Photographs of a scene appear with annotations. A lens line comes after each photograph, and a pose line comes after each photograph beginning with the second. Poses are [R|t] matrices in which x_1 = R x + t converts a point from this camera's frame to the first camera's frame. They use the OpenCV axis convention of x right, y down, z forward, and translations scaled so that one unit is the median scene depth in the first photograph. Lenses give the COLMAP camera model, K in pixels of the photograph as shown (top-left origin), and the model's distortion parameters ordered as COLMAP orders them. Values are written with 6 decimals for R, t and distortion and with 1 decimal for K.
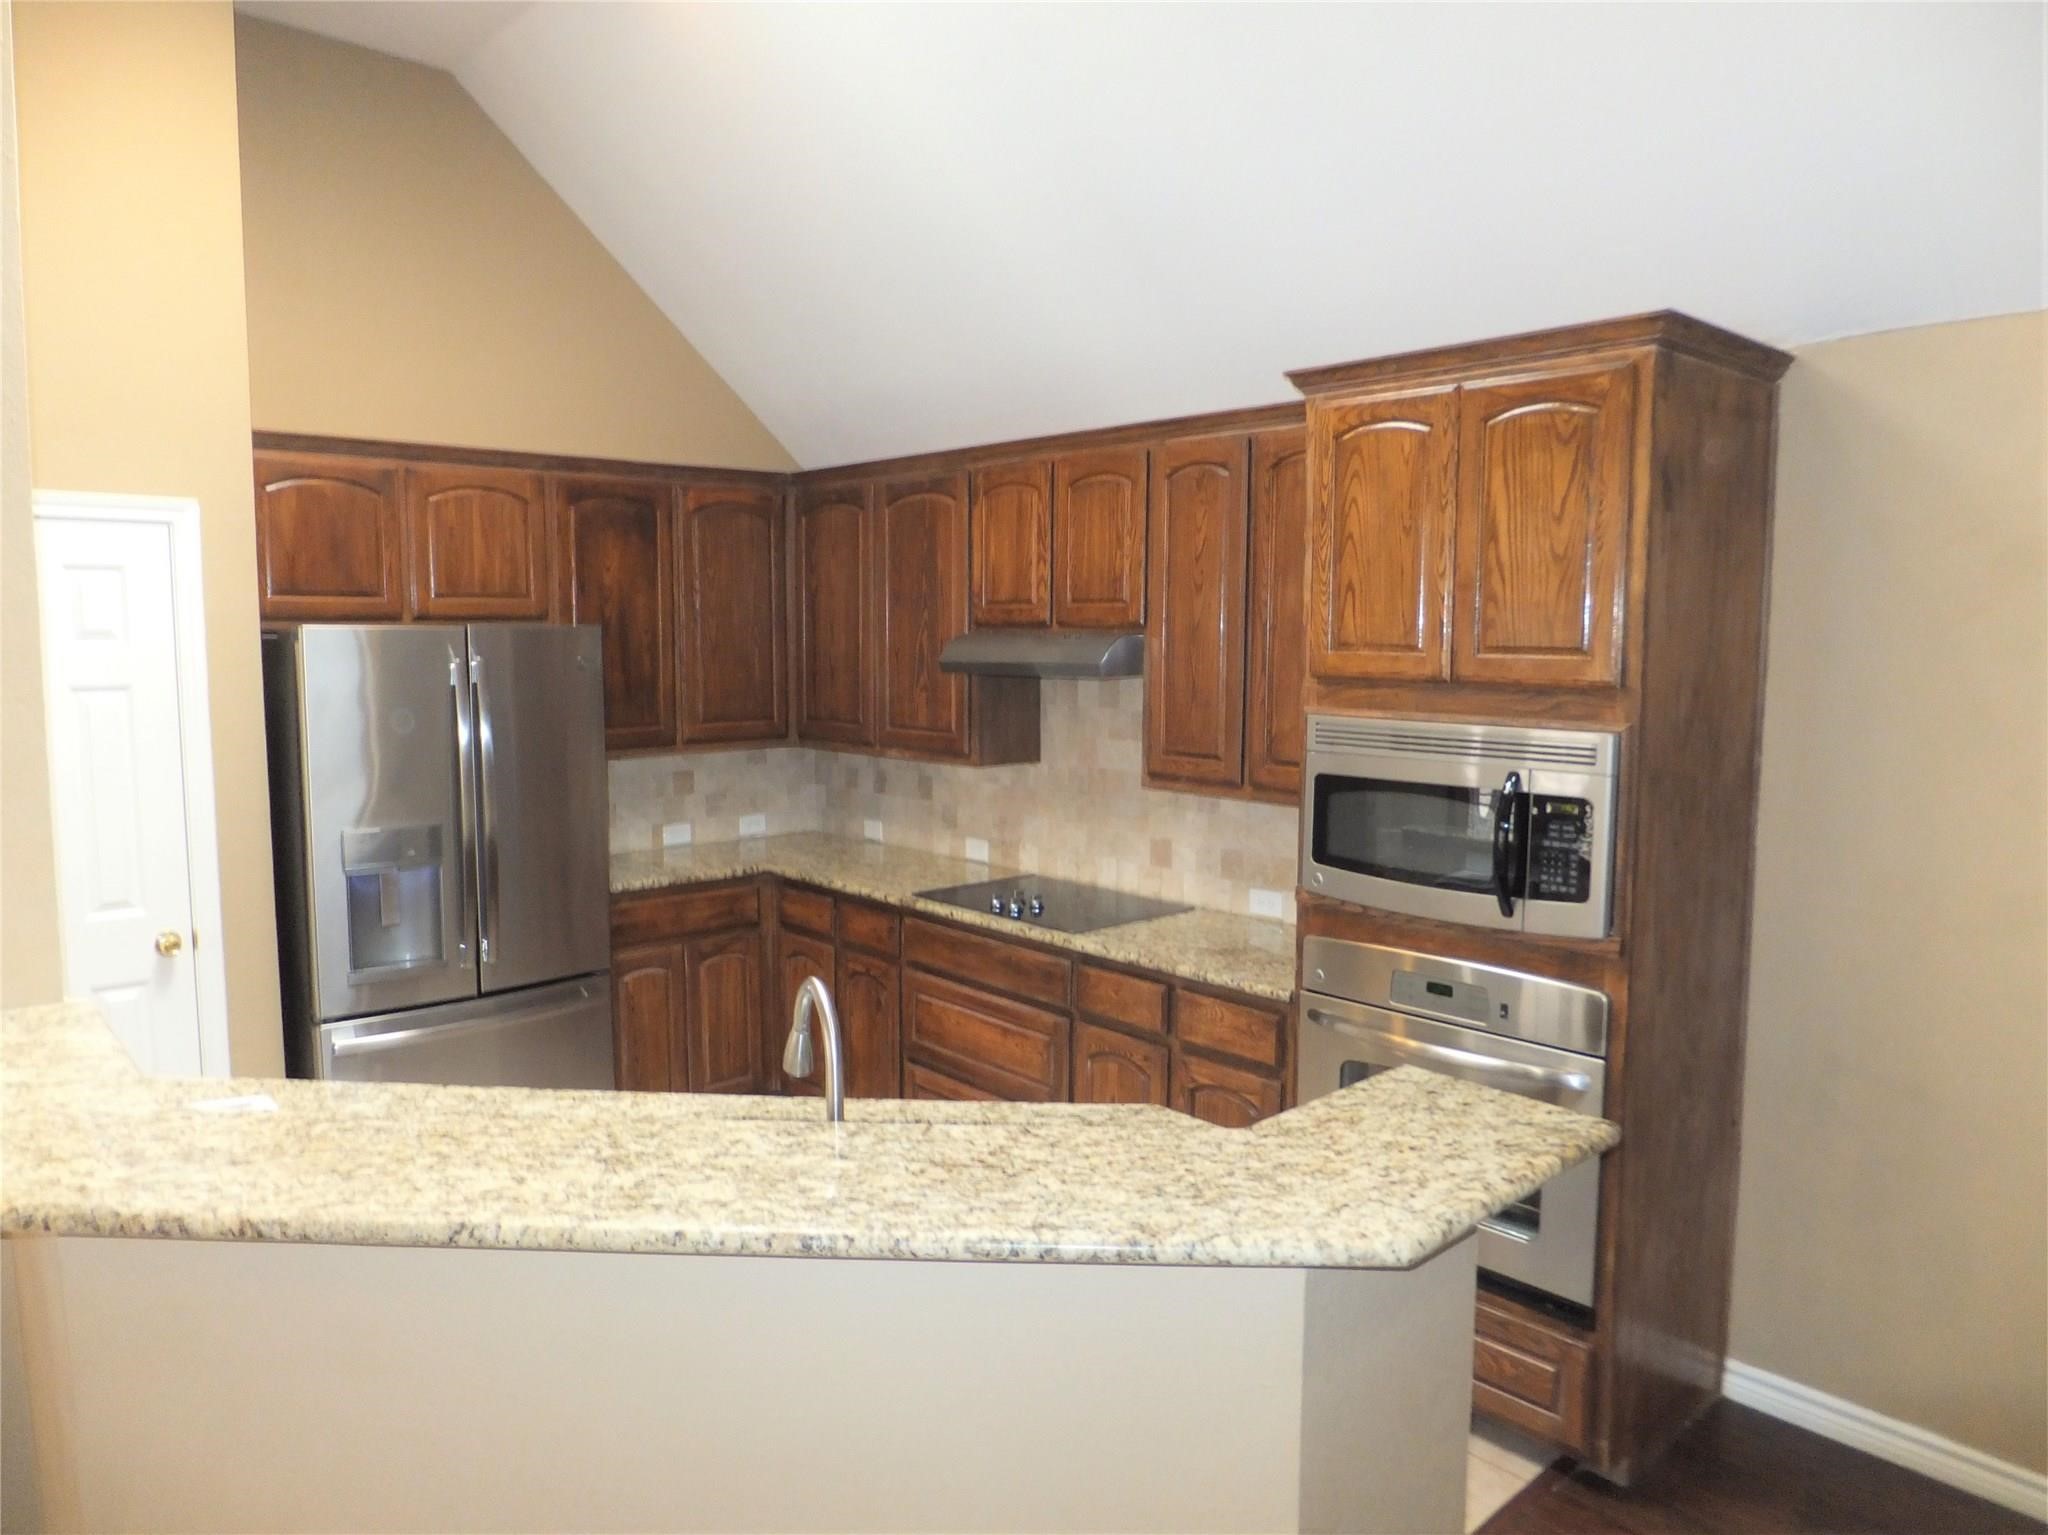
lens RADIAL K [[1391.3, 0, 1024.0], [0, 1391.3, 767.5], [0, 0, 1]] dist [0.002404, 0.001580]
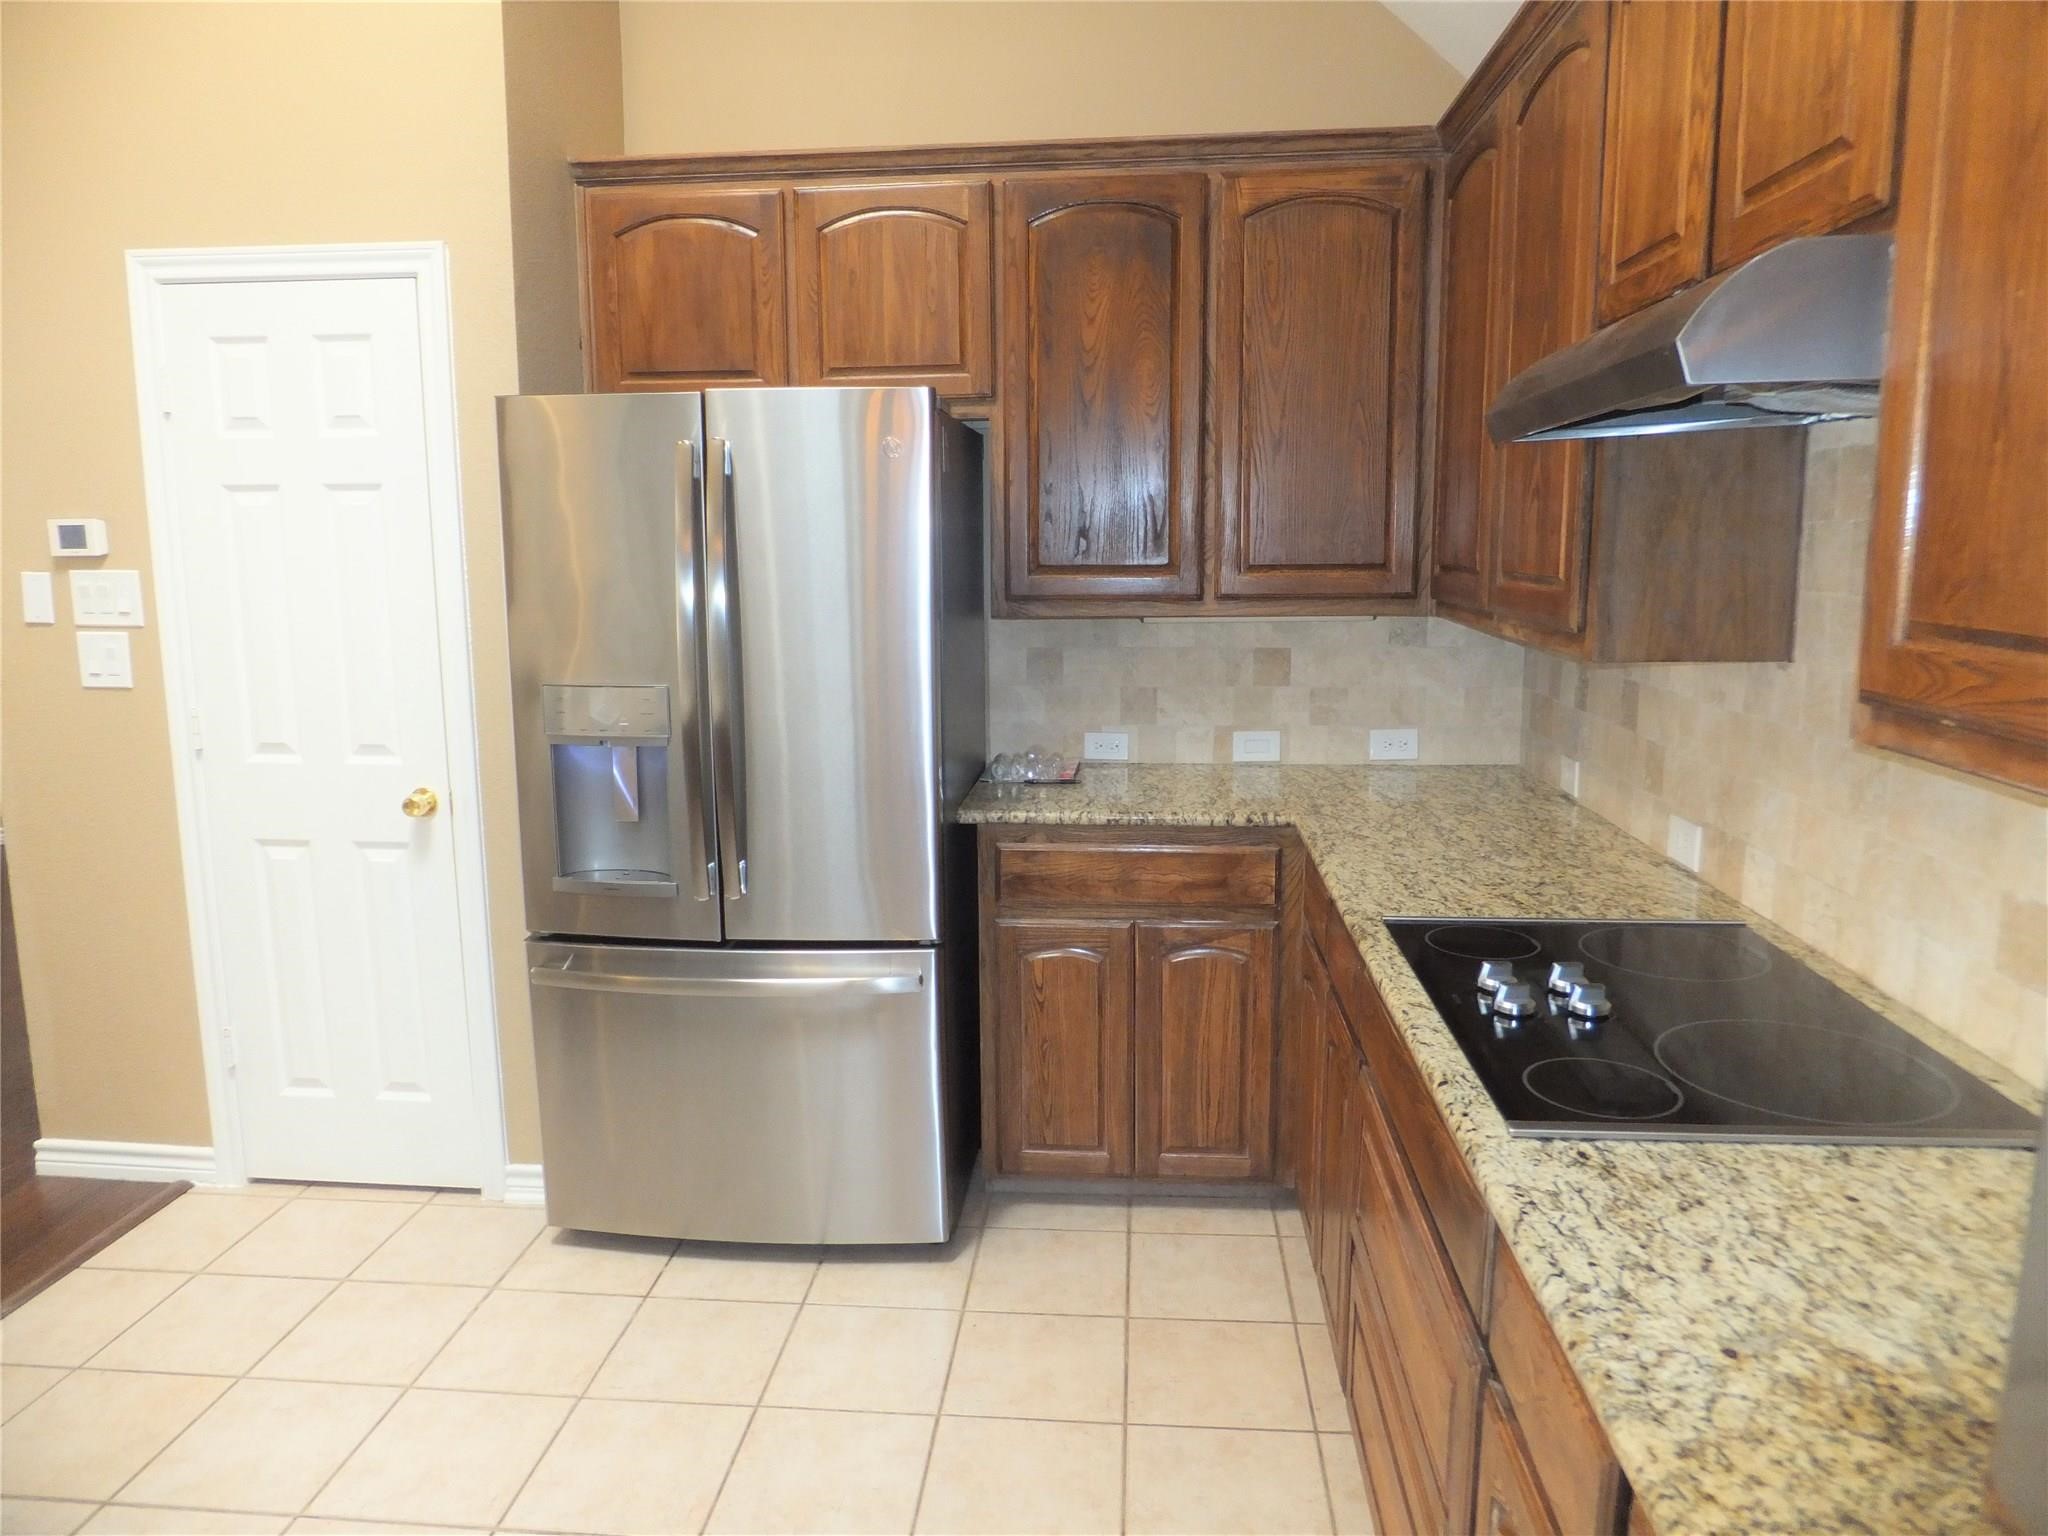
lens RADIAL K [[1361.8, 0, 1026.3], [0, 1361.8, 730.6], [0, 0, 1]] dist [-0.008692, 0.000376]
pose [[0.680303, 0.097400, -0.726430, 0.178543], [-0.065060, 0.995243, 0.072514, 0.002442], [0.730038, -0.002070, 0.683404, 0.640567]]
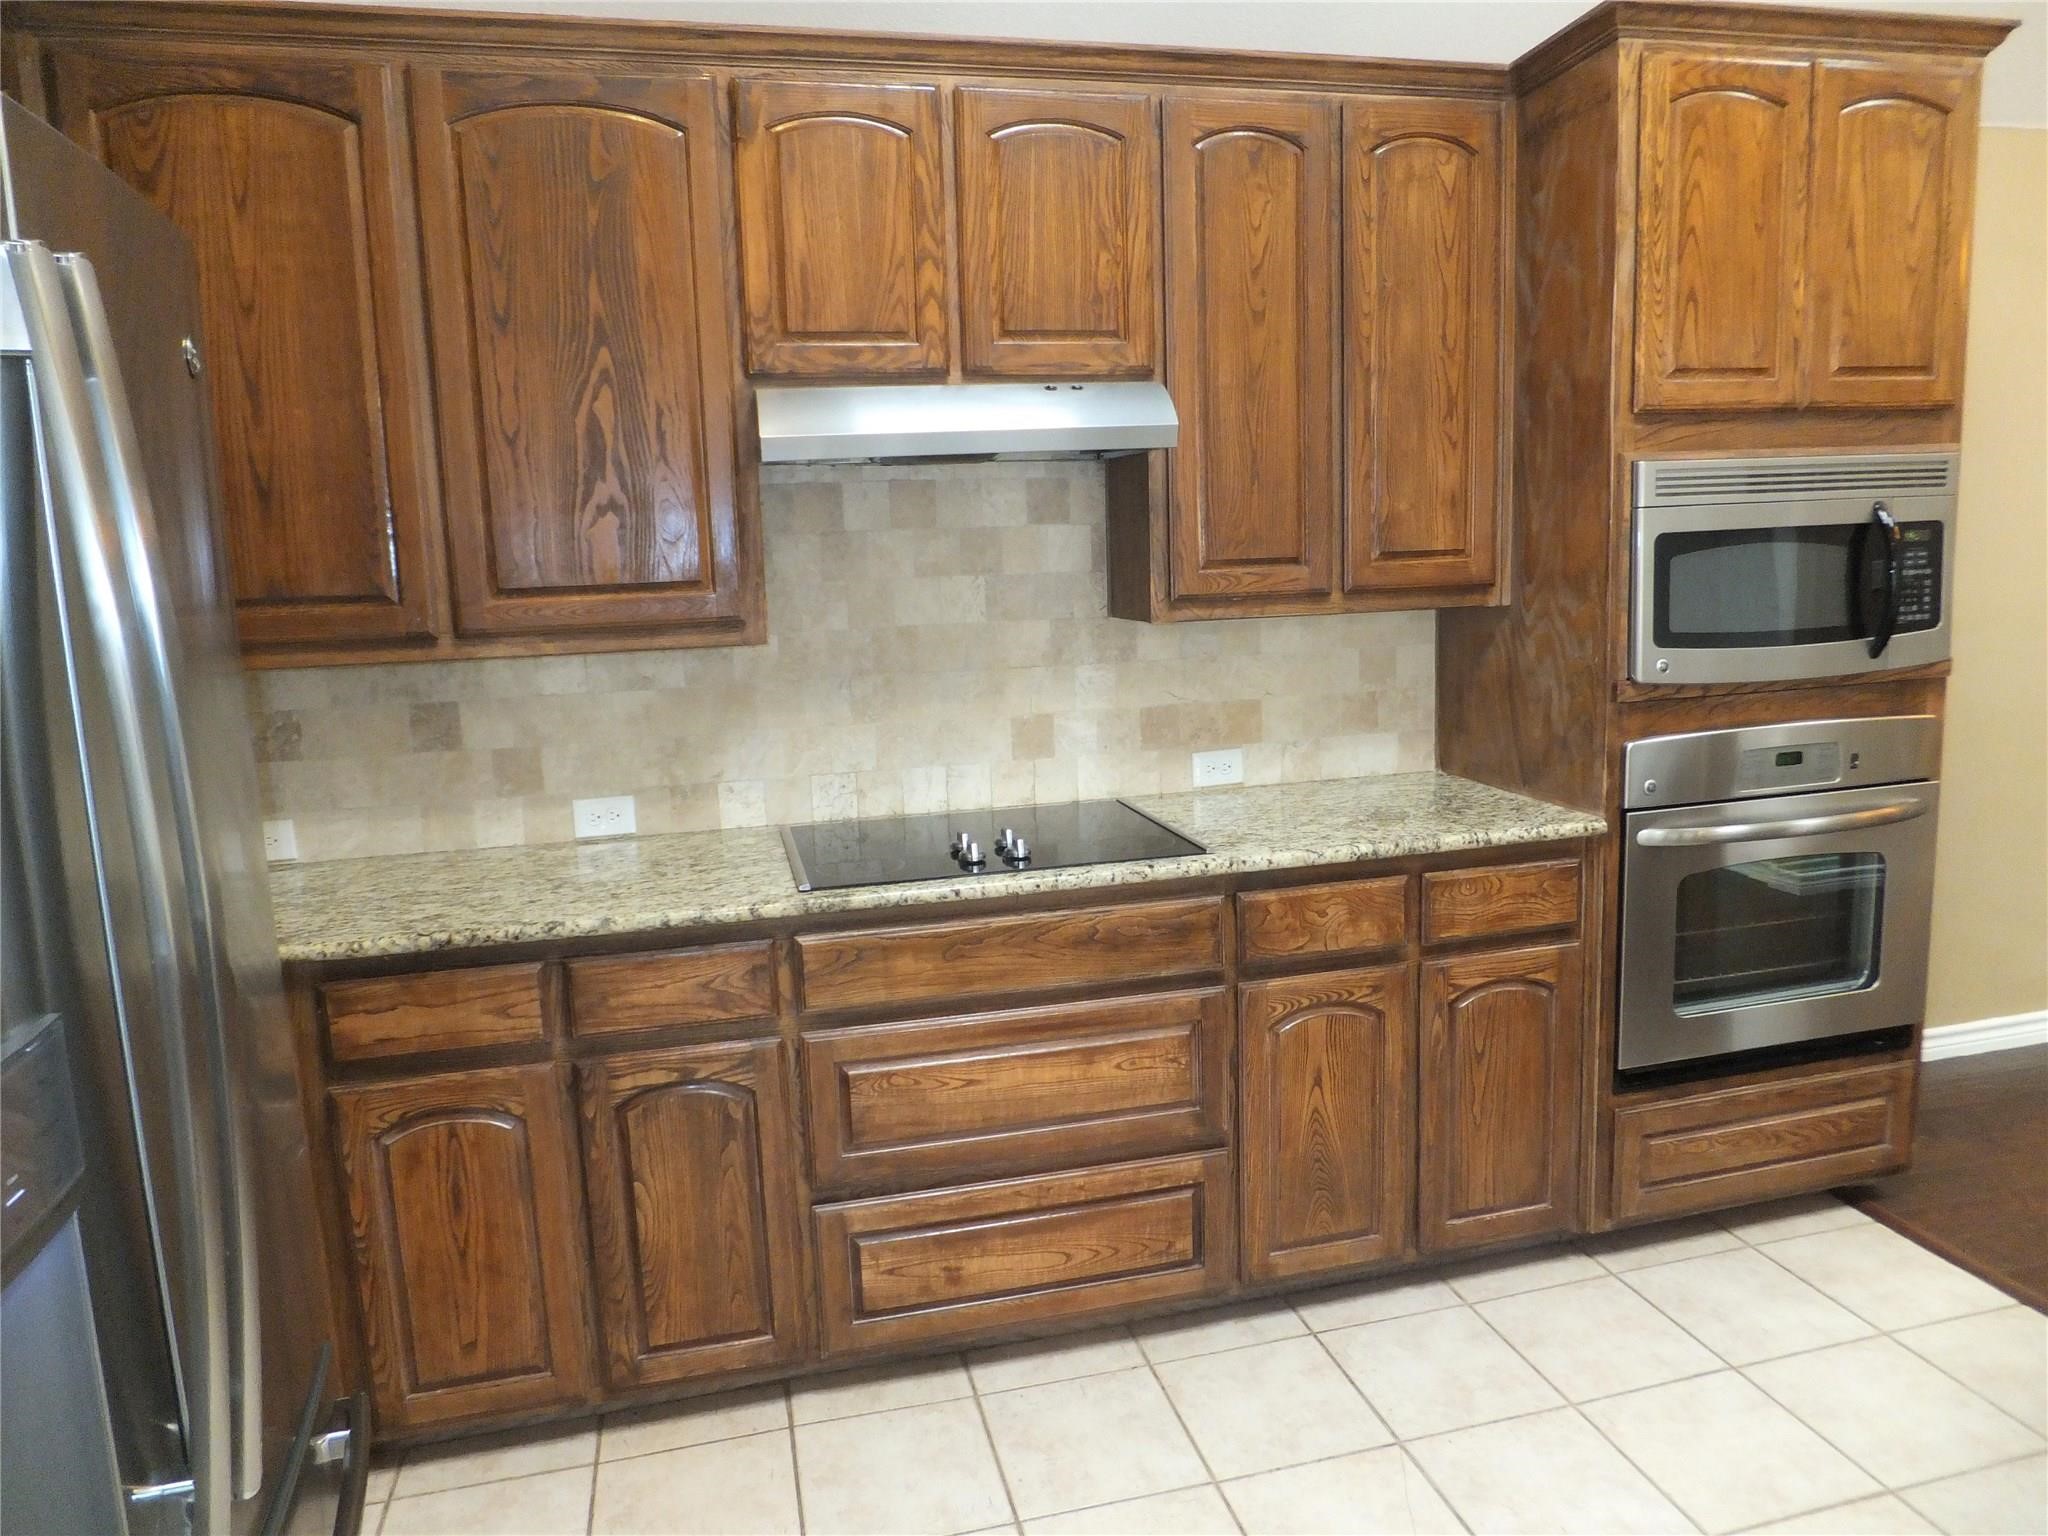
lens RADIAL K [[1345.1, 0, 1020.8], [0, 1345.1, 743.7], [0, 0, 1]] dist [-0.003391, 0.004764]
pose [[0.476885, -0.151547, 0.865803, -0.503239], [0.131182, 0.986264, 0.100377, -0.001929], [-0.869121, 0.065710, 0.490214, 0.733184]]
